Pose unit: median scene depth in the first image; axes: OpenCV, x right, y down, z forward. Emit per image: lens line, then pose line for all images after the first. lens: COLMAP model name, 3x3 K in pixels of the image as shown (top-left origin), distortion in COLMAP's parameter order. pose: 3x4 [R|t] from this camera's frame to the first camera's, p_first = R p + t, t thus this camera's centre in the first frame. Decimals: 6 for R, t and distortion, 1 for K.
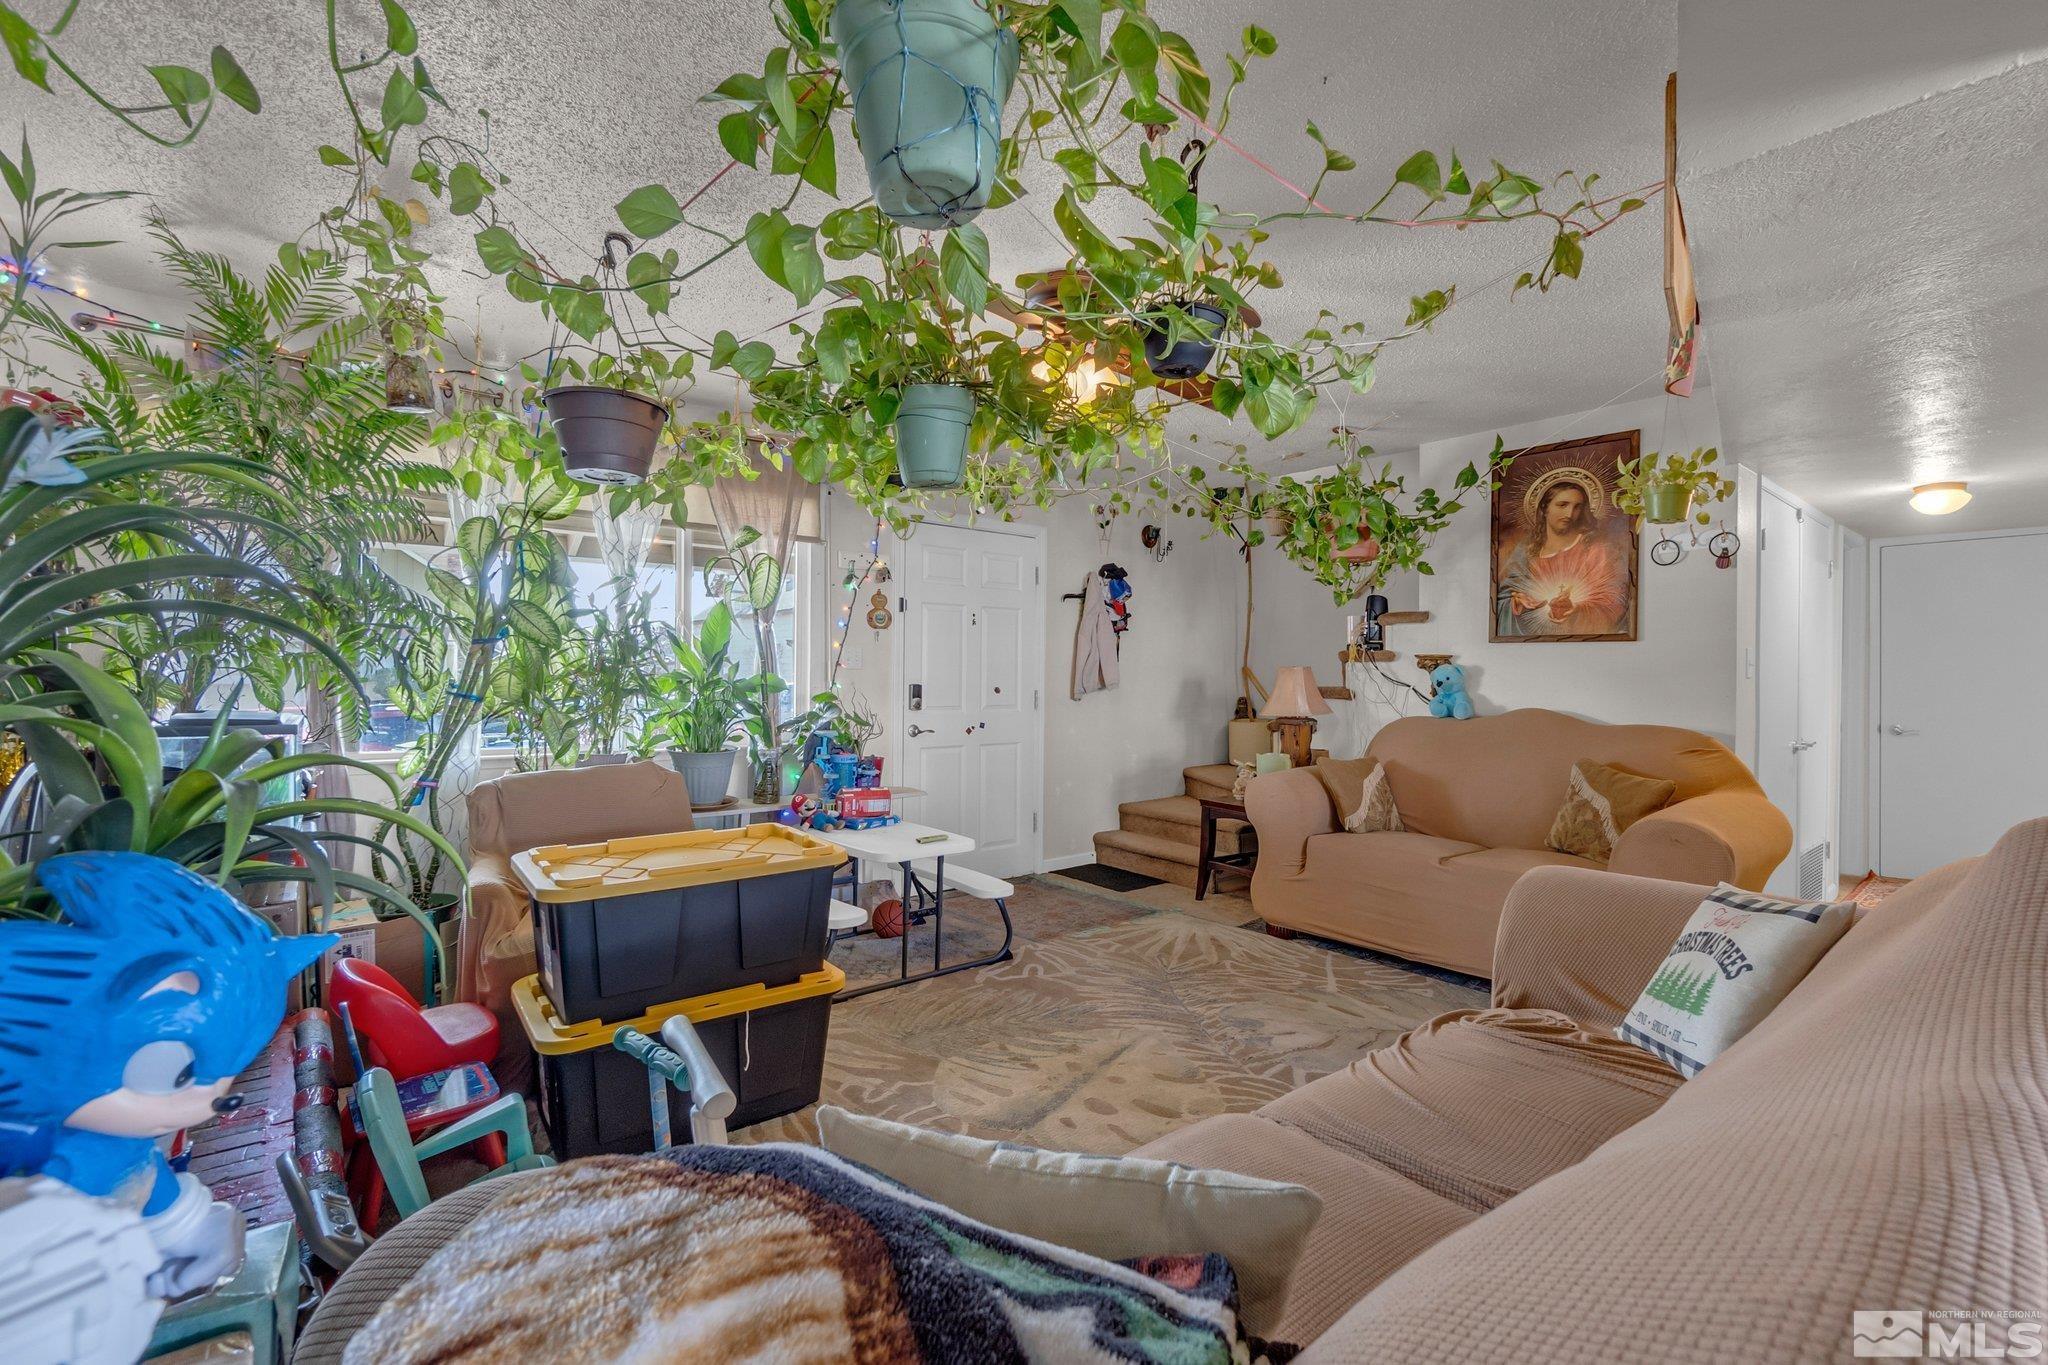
lens RADIAL K [[883.0, 0, 1025.6], [0, 883.0, 674.2], [0, 0, 1]] dist [-0.013959, 0.000189]
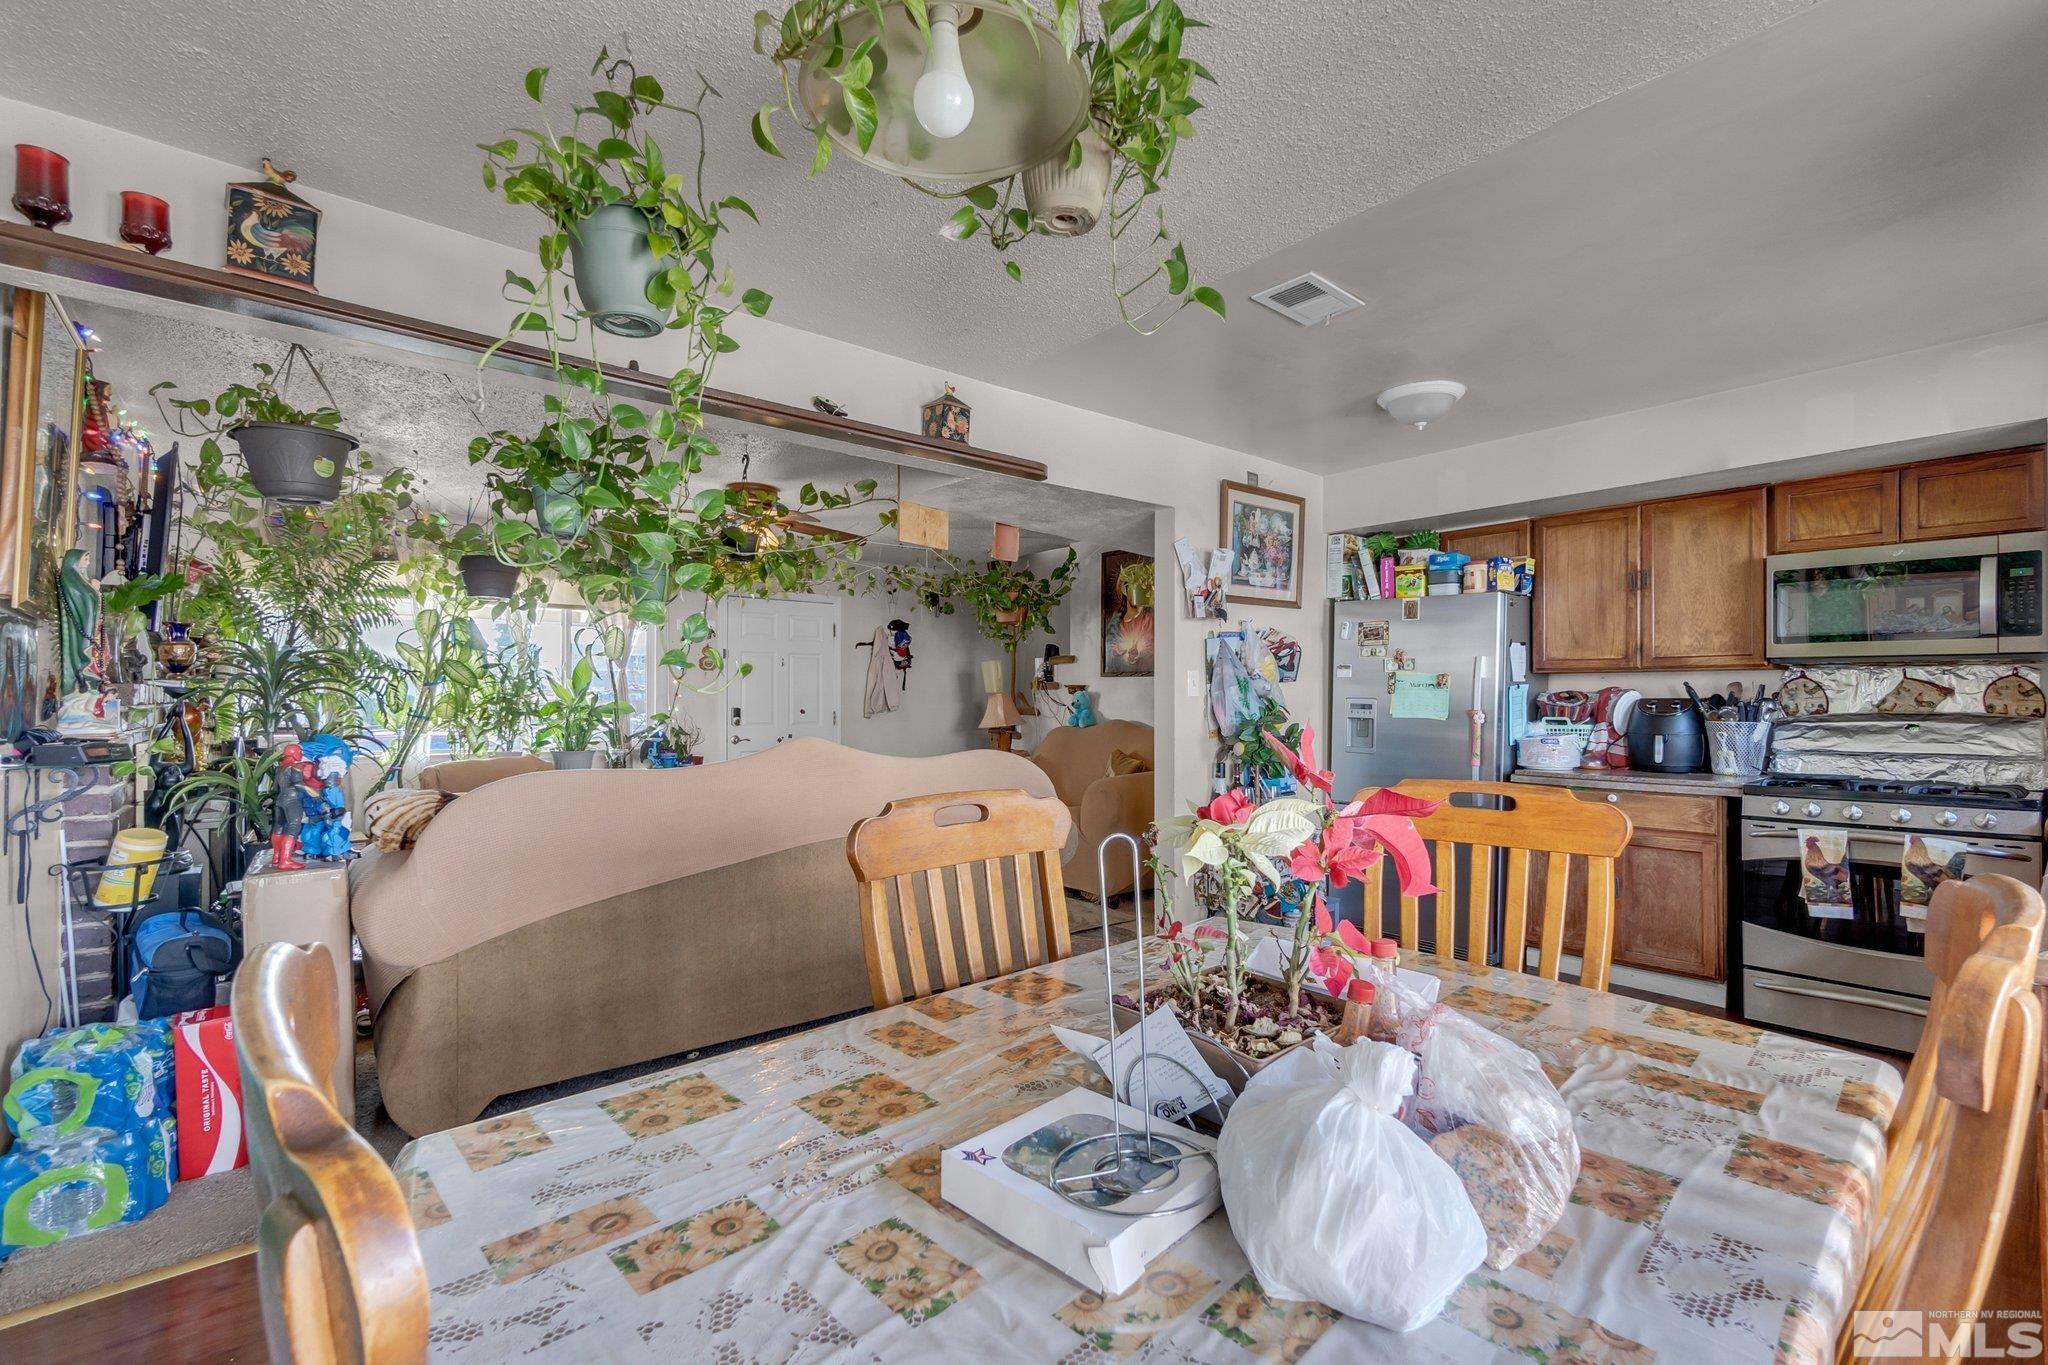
lens RADIAL K [[902.1, 0, 1024.0], [0, 902.1, 682.5], [0, 0, 1]] dist [0.000078, 0.000314]
pose [[0.999922, -0.008734, -0.008966, 0.508010], [0.008581, 0.999820, -0.016895, -0.001388], [0.009112, 0.016817, 0.999817, -0.681082]]
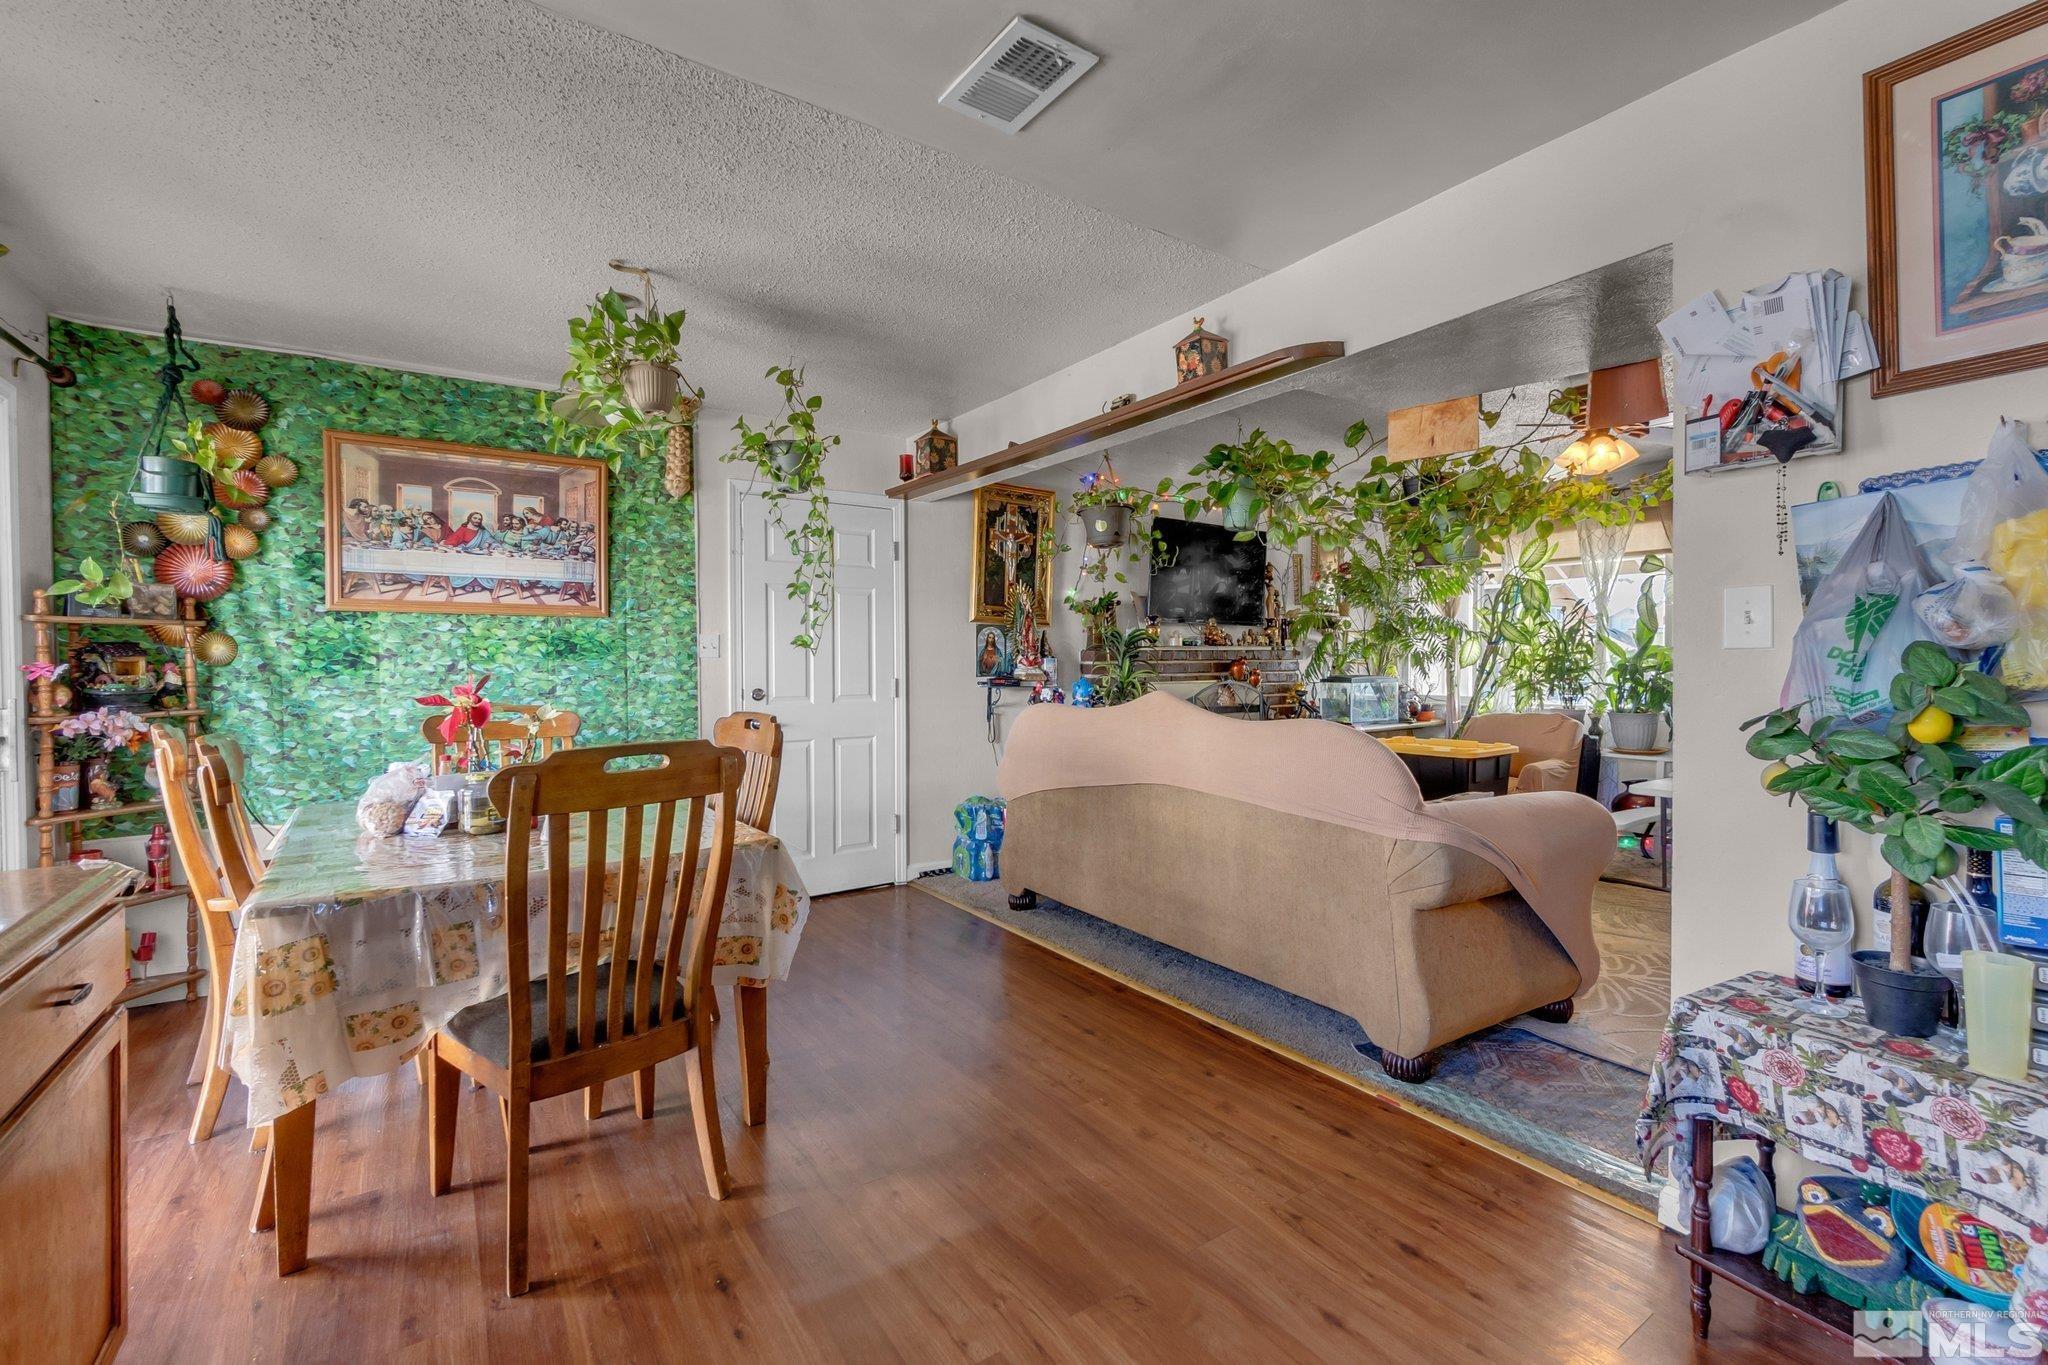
lens RADIAL K [[890.4, 0, 1024.4], [0, 890.4, 670.0], [0, 0, 1]] dist [-0.001129, 0.001293]
pose [[-0.101994, 0.004155, -0.994776, 1.296952], [0.005564, 0.999978, 0.003607, 0.008024], [0.994769, -0.005167, -0.102015, 0.158162]]
